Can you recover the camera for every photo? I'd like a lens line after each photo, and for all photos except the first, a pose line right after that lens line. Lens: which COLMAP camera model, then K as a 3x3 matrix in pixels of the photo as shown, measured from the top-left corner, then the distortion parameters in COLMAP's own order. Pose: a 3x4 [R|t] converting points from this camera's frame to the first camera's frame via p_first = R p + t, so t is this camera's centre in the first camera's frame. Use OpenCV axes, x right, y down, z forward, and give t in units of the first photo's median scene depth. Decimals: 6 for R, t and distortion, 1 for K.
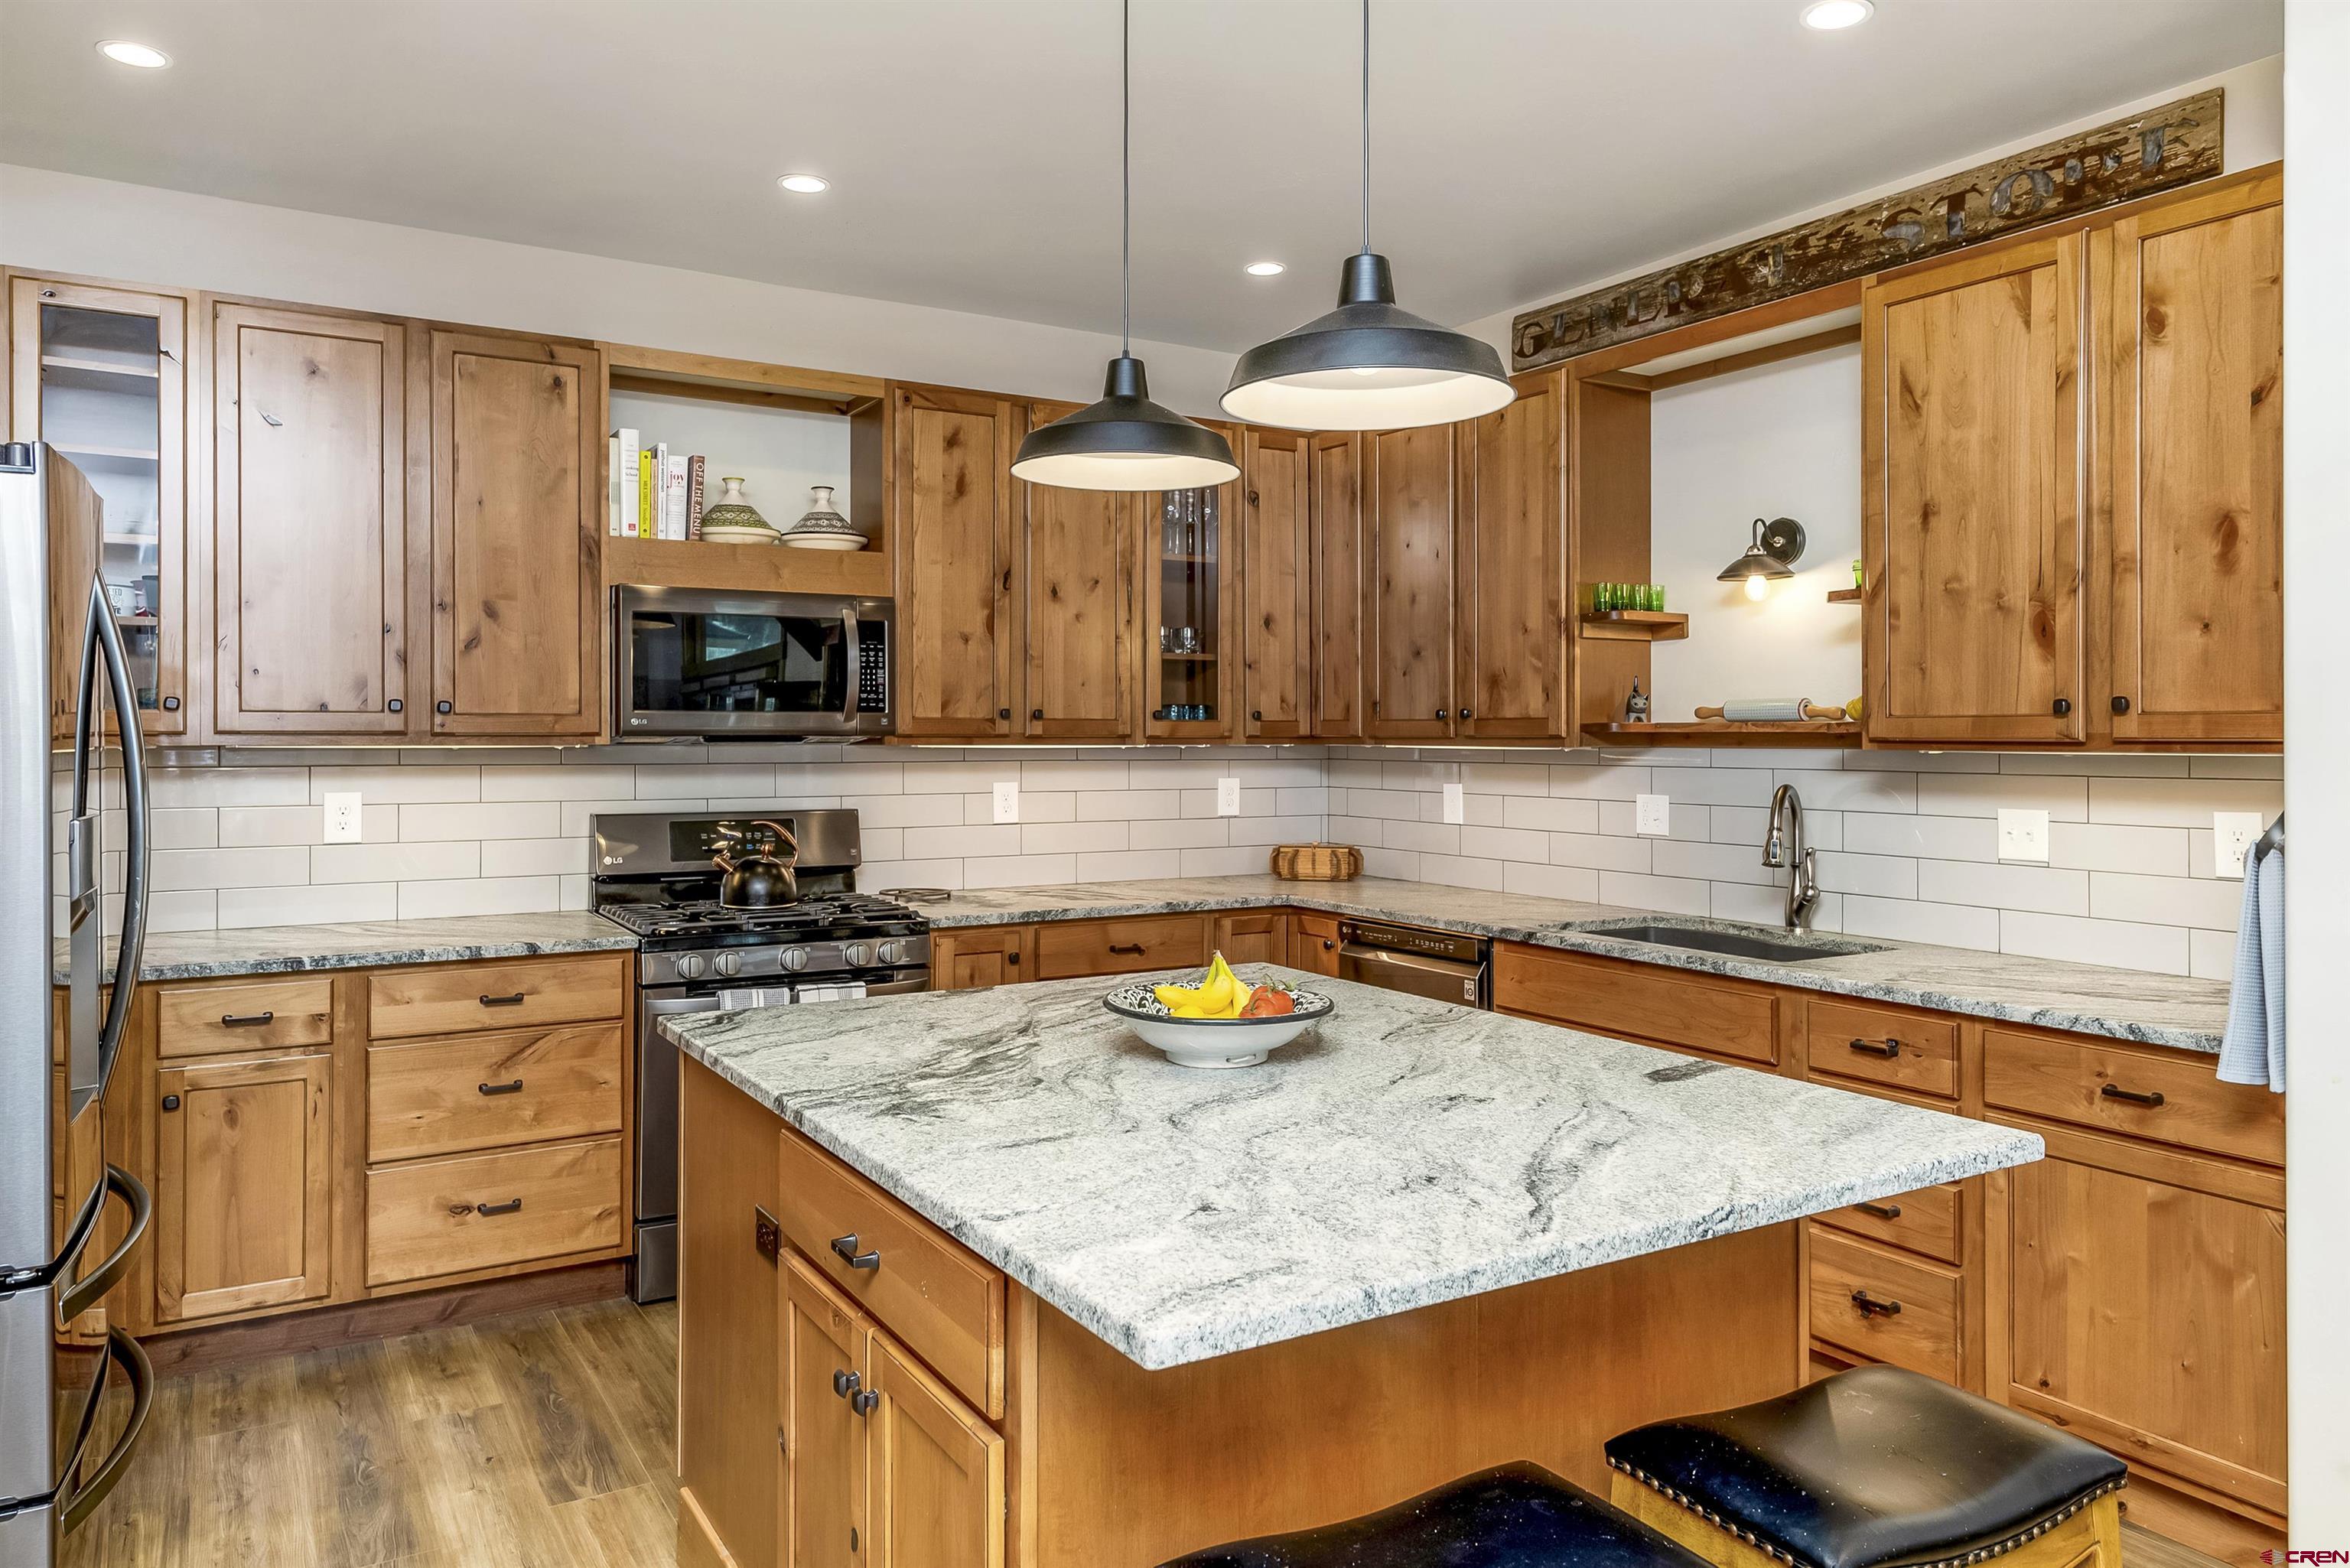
lens RADIAL K [[1577.1, 0, 1195.3], [0, 1577.1, 741.6], [0, 0, 1]] dist [0.008524, -0.001016]
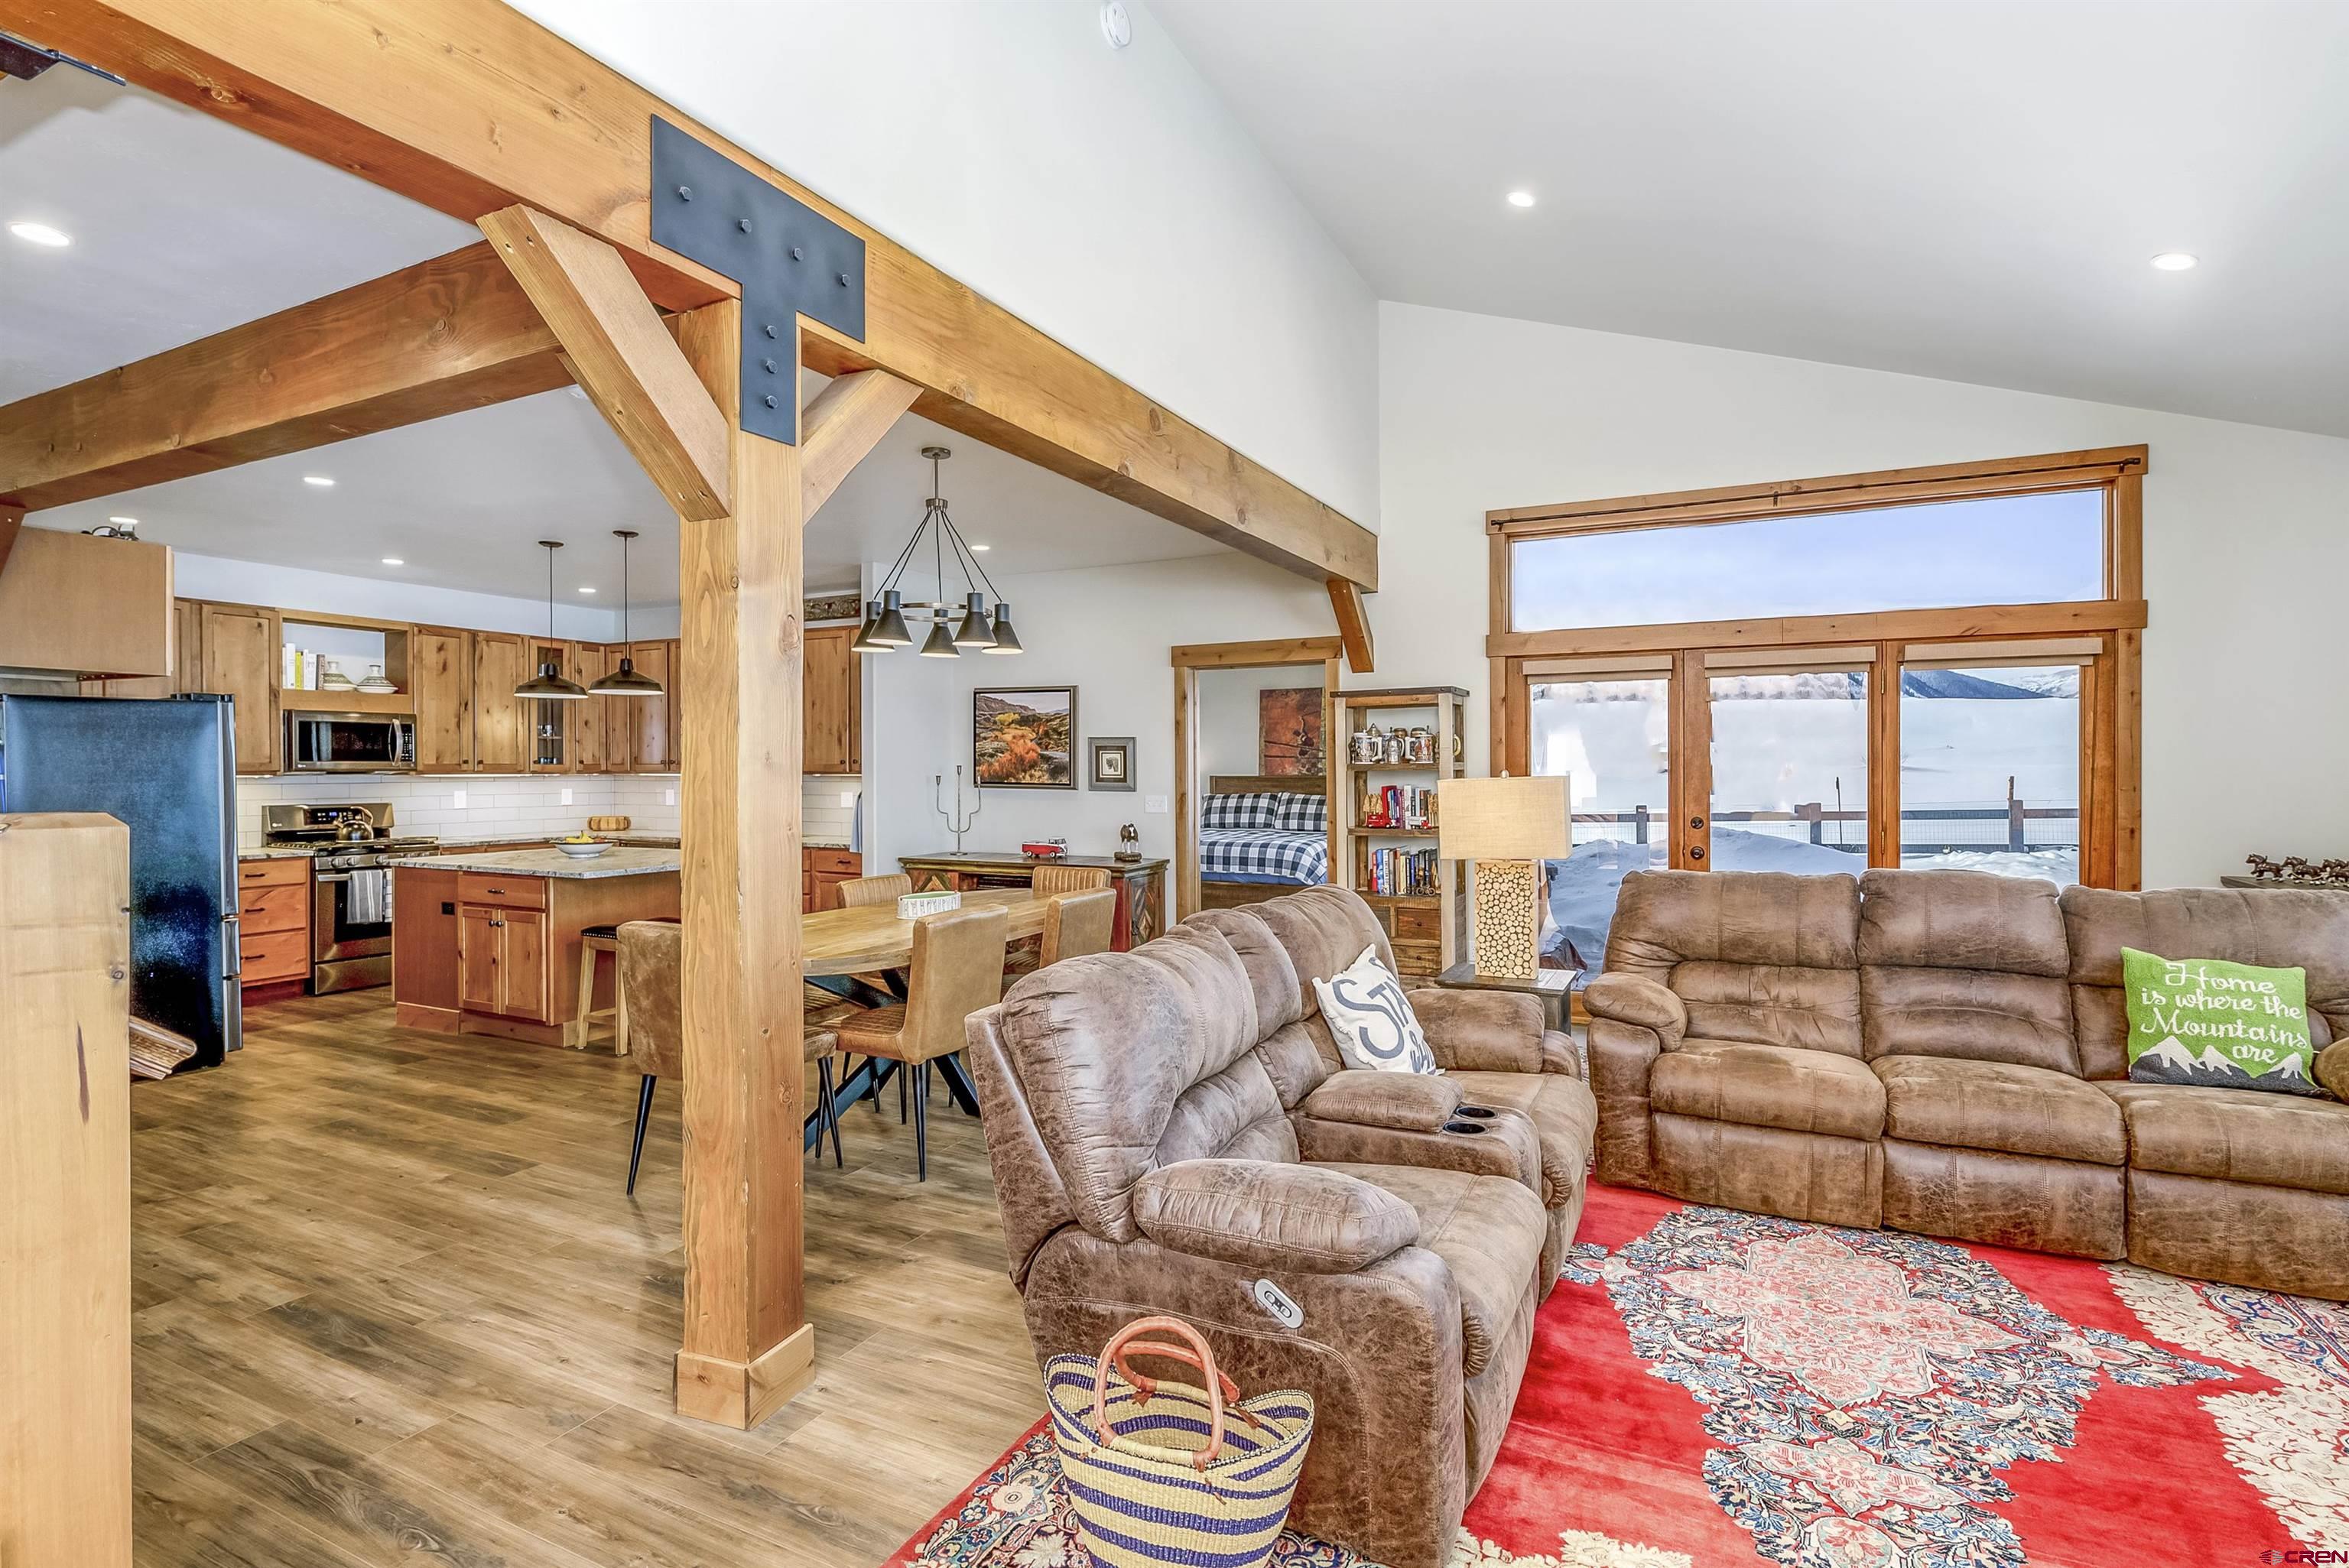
lens RADIAL K [[1161.4, 0, 1173.2], [0, 1161.4, 773.8], [0, 0, 1]] dist [0.003393, -0.003197]
pose [[0.860709, -0.005409, 0.509069, -0.098490], [0.004652, 0.999985, 0.002760, 0.000603], [-0.509077, -0.000007, 0.860721, -1.112093]]
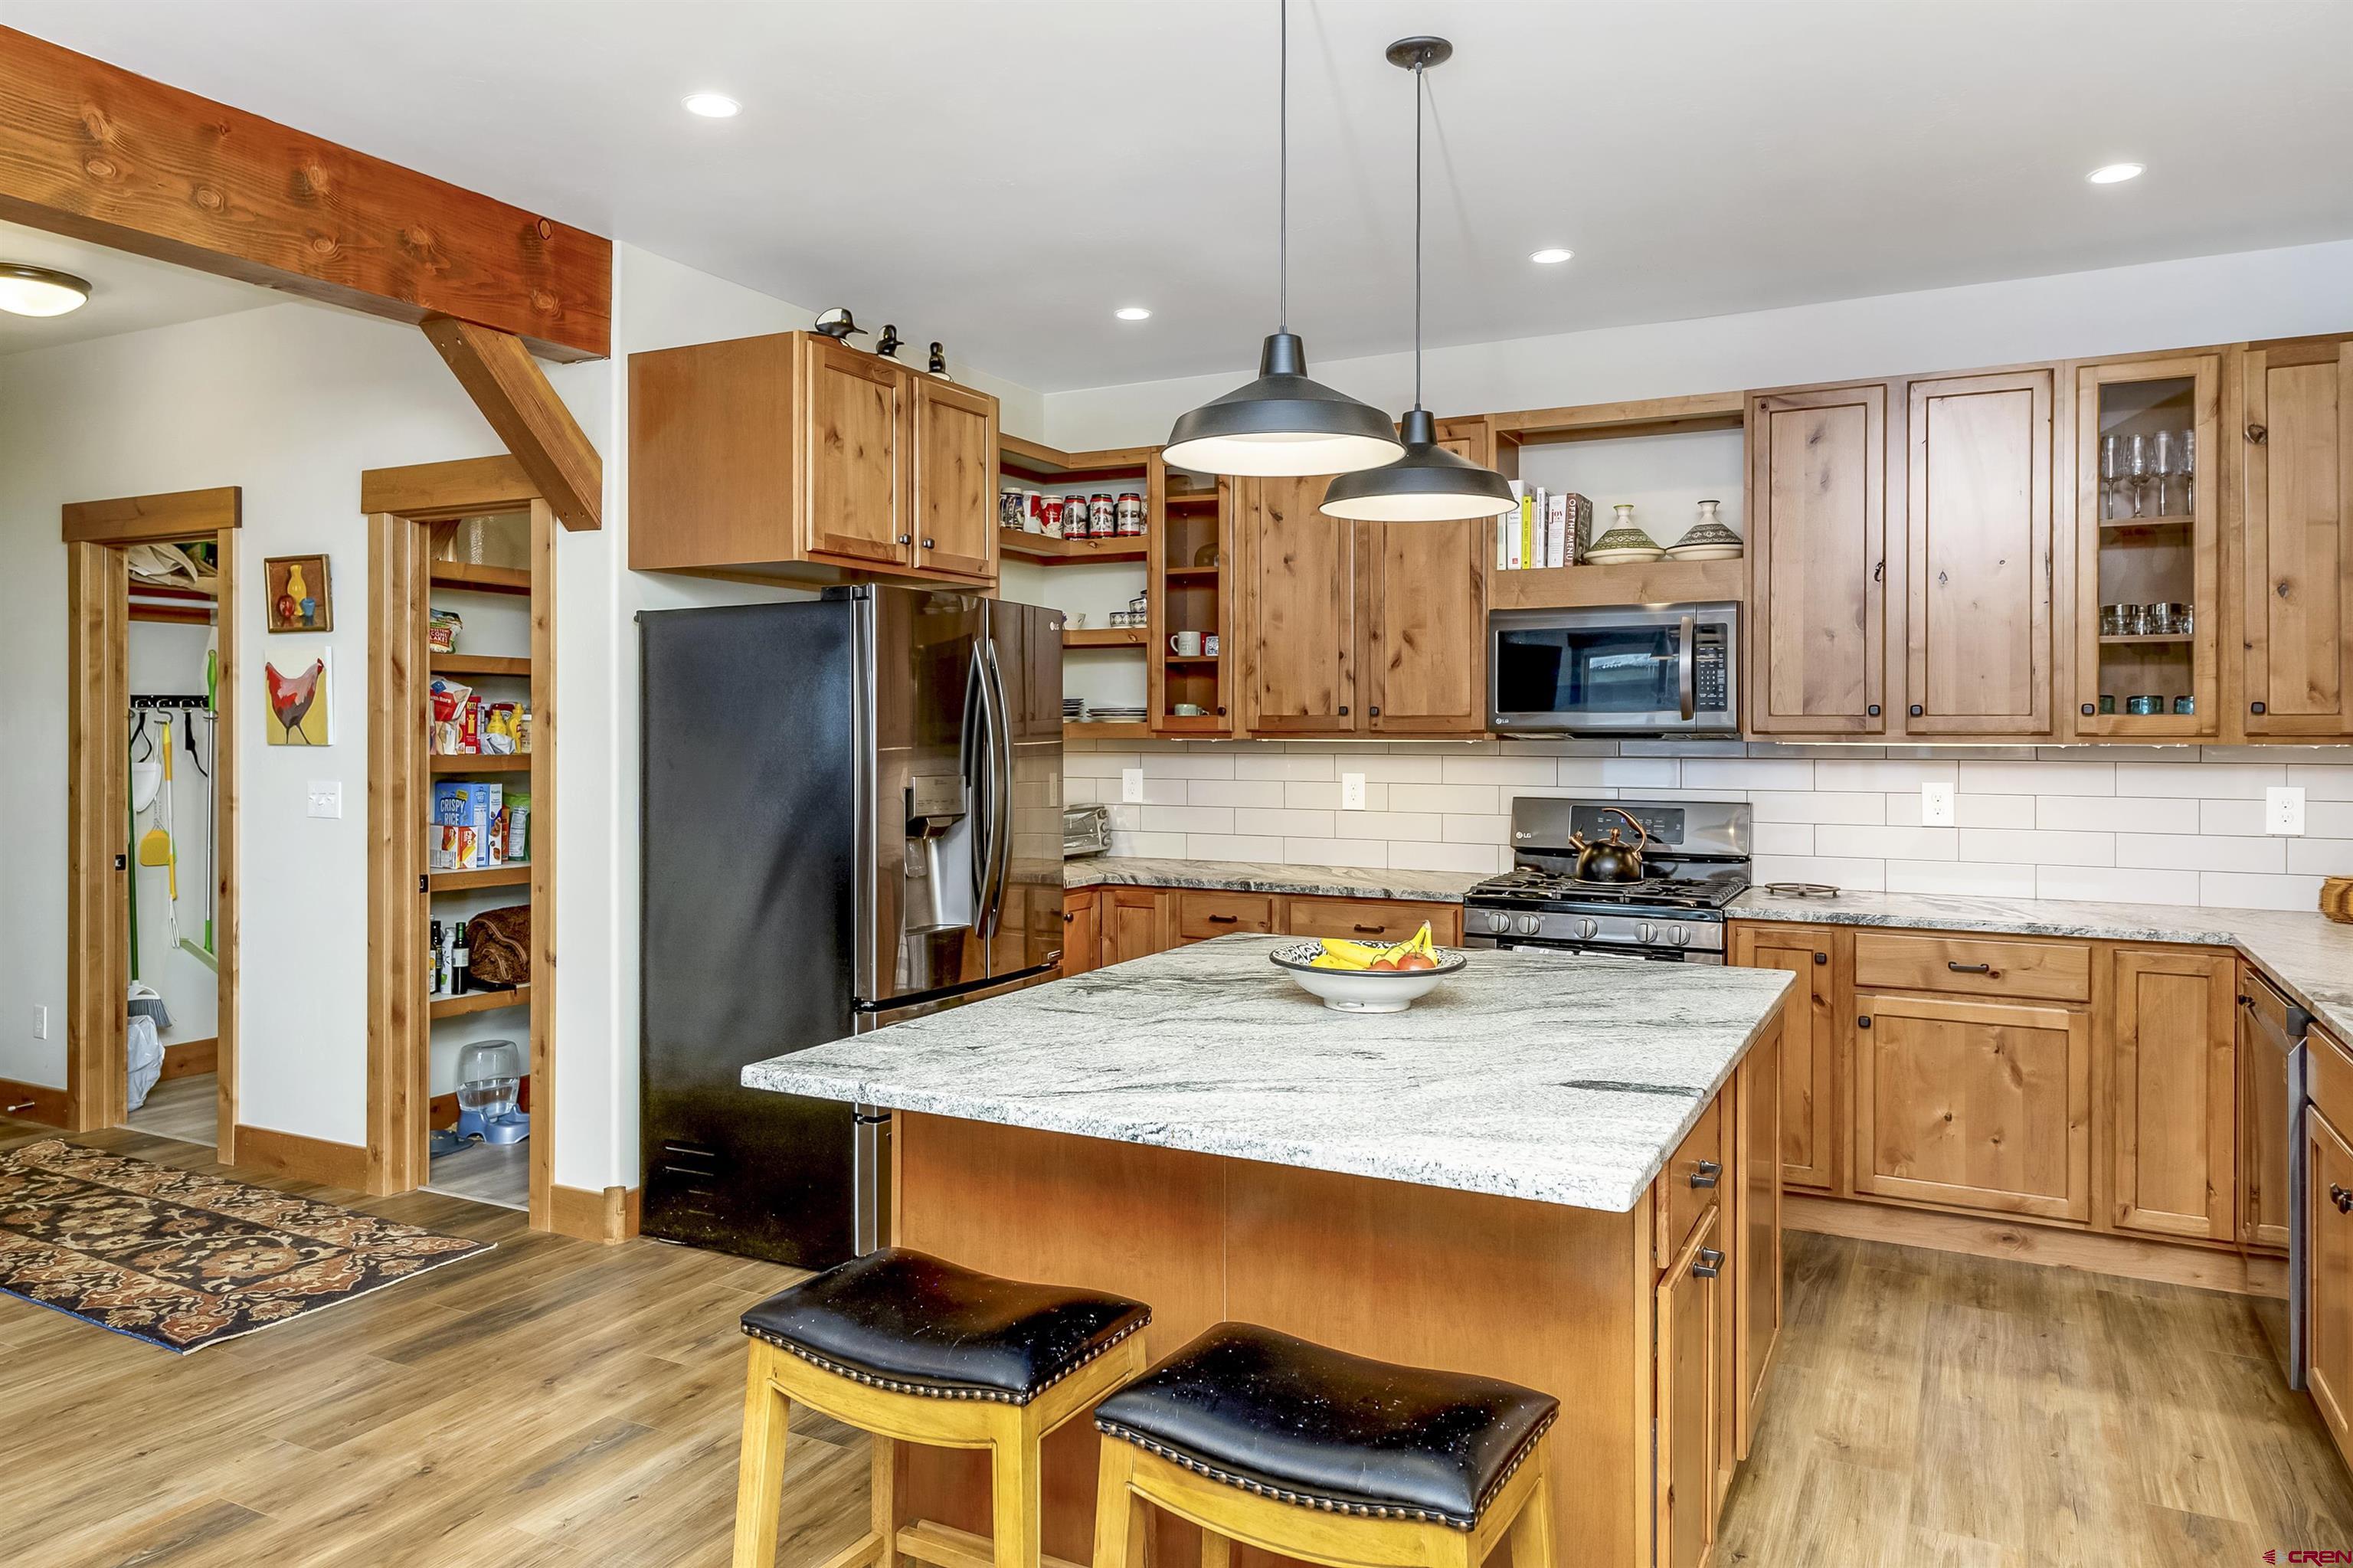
lens RADIAL K [[1579.3, 0, 1180.9], [0, 1579.3, 733.2], [0, 0, 1]] dist [0.008524, -0.001016]
pose [[0.509984, 0.001384, -0.860183, 0.518879], [-0.004083, 0.999991, -0.000813, -0.001153], [0.860174, 0.003927, 0.509985, 0.148971]]
